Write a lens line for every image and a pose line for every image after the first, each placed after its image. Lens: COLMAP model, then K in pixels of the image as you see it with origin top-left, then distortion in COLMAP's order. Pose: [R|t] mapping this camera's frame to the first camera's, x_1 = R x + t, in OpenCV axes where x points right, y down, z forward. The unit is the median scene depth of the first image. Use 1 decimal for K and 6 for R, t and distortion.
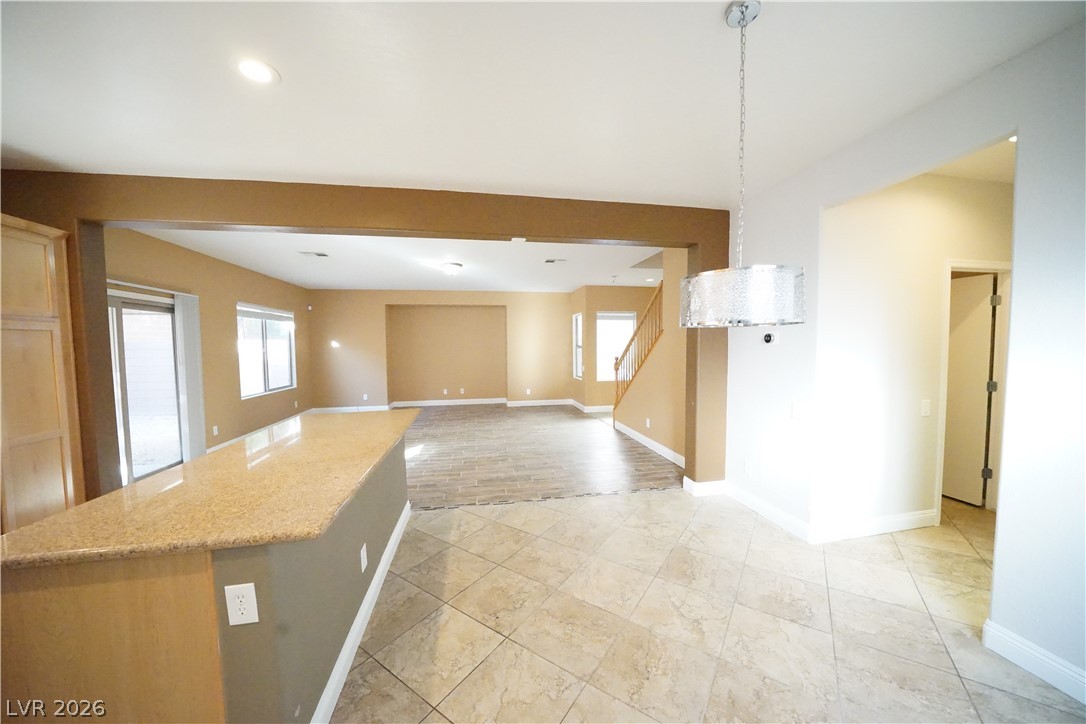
lens RADIAL K [[374.9, 0, 544.7], [0, 374.9, 365.4], [0, 0, 1]] dist [-0.027875, 0.002946]
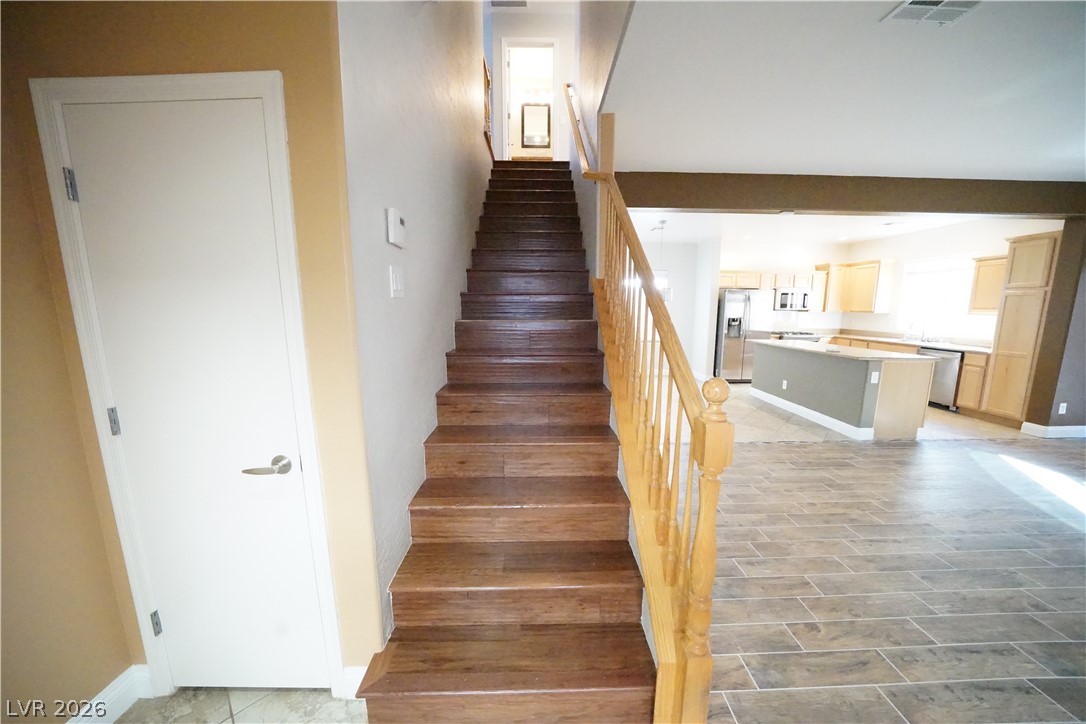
lens RADIAL K [[374.9, 0, 544.7], [0, 374.9, 365.4], [0, 0, 1]] dist [-0.027875, 0.002946]
pose [[-0.986003, -0.016413, 0.165916, 0.291630], [0.017929, 0.978934, 0.203387, -0.073547], [-0.165759, 0.203515, -0.964938, 1.428914]]
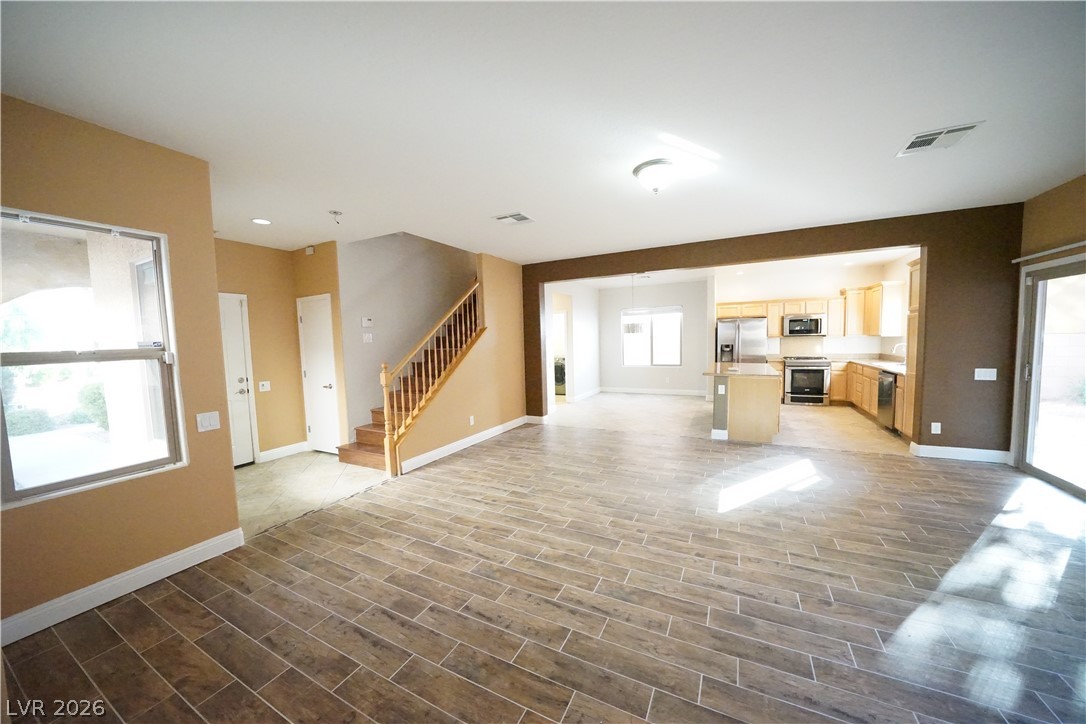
lens RADIAL K [[374.9, 0, 544.7], [0, 374.9, 365.4], [0, 0, 1]] dist [-0.027875, 0.002946]
pose [[-0.791470, -0.012187, 0.611087, -0.472594], [0.066118, 0.992227, 0.105422, -0.080163], [-0.607622, 0.123842, -0.784512, 1.632425]]
